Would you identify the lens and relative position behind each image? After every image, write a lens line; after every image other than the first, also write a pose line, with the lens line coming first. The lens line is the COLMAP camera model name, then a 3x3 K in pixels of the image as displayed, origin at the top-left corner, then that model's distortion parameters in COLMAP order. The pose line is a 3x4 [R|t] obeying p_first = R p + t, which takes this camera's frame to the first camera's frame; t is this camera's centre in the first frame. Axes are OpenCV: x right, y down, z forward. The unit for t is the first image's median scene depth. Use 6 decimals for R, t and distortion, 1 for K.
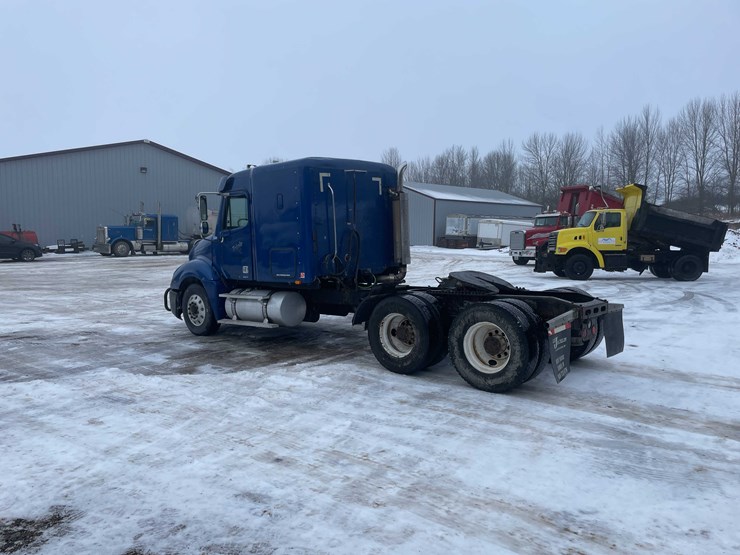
lens RADIAL K [[557.8, 0, 370.0], [0, 557.8, 277.5], [0, 0, 1]] dist [0.079441, -0.000896]
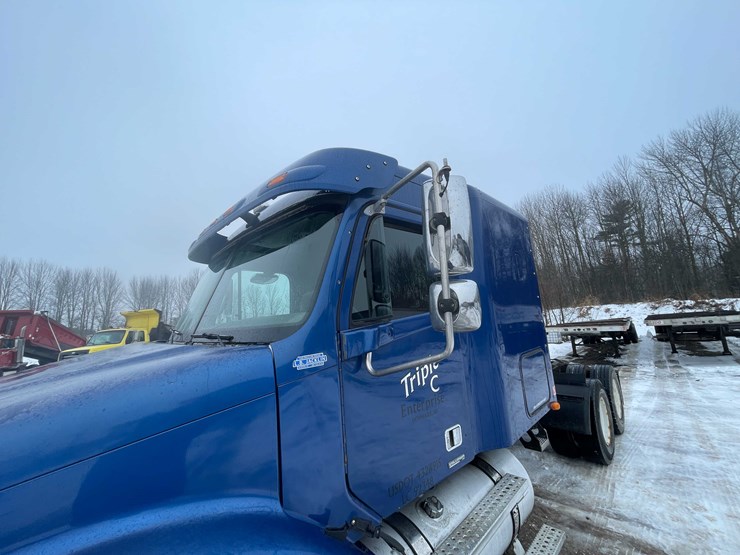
lens RADIAL K [[298.1, 0, 370.4], [0, 298.1, 277.1], [0, 0, 1]] dist [-0.002861, -0.000356]
pose [[0.079597, 0.173899, 0.981541, -0.413282], [0.144720, 0.972217, -0.183983, -0.081057], [-0.986266, 0.156693, 0.052219, 1.005680]]
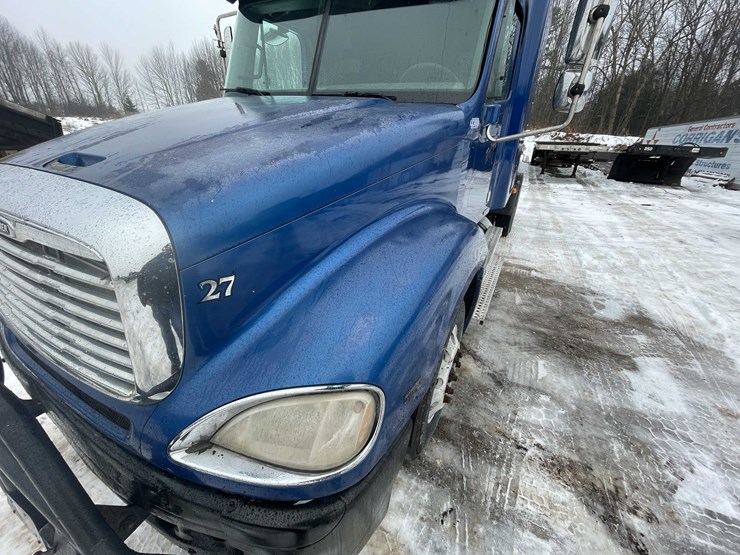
lens RADIAL K [[298.1, 0, 370.4], [0, 298.1, 277.1], [0, 0, 1]] dist [-0.002861, -0.000356]
pose [[-0.234729, -0.415182, 0.878935, -0.460437], [0.055103, 0.897060, 0.438460, -0.072564], [-0.970498, 0.151351, -0.187688, 1.146125]]
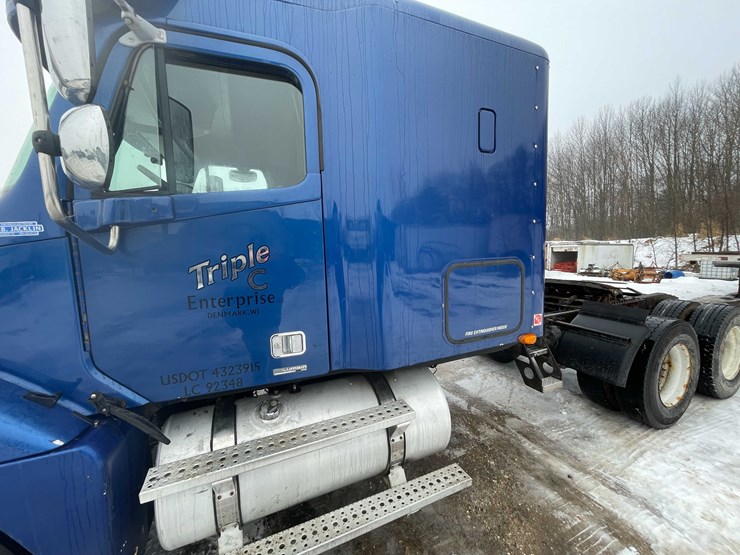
lens RADIAL K [[298.0, 0, 370.8], [0, 298.0, 276.7], [0, 0, 1]] dist [-0.002013, -0.000538]
pose [[0.428204, -0.070492, 0.900929, -0.331716], [0.082641, 0.995830, 0.038639, -0.049351], [-0.899896, 0.057908, 0.432244, 0.878238]]
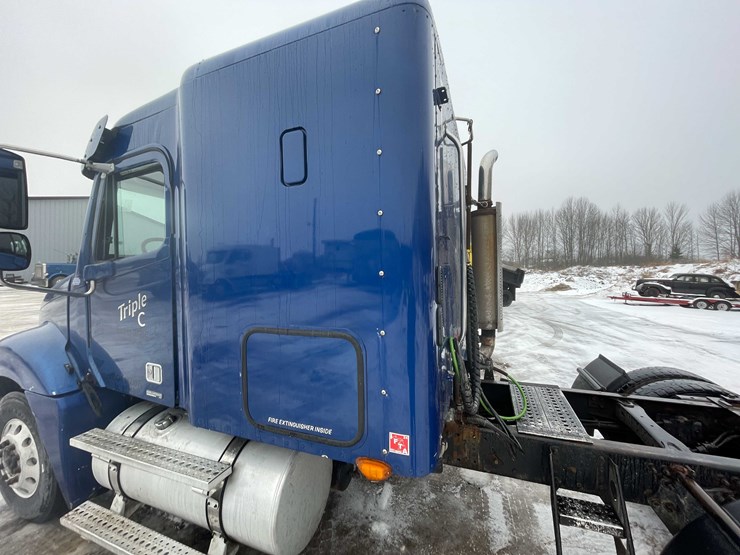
lens RADIAL K [[298.0, 0, 370.8], [0, 298.0, 276.7], [0, 0, 1]] dist [-0.002013, -0.000538]
pose [[0.942362, 0.010425, 0.334432, -0.153265], [0.011441, 0.997926, -0.063348, -0.060385], [-0.334399, 0.063523, 0.940288, 0.756824]]
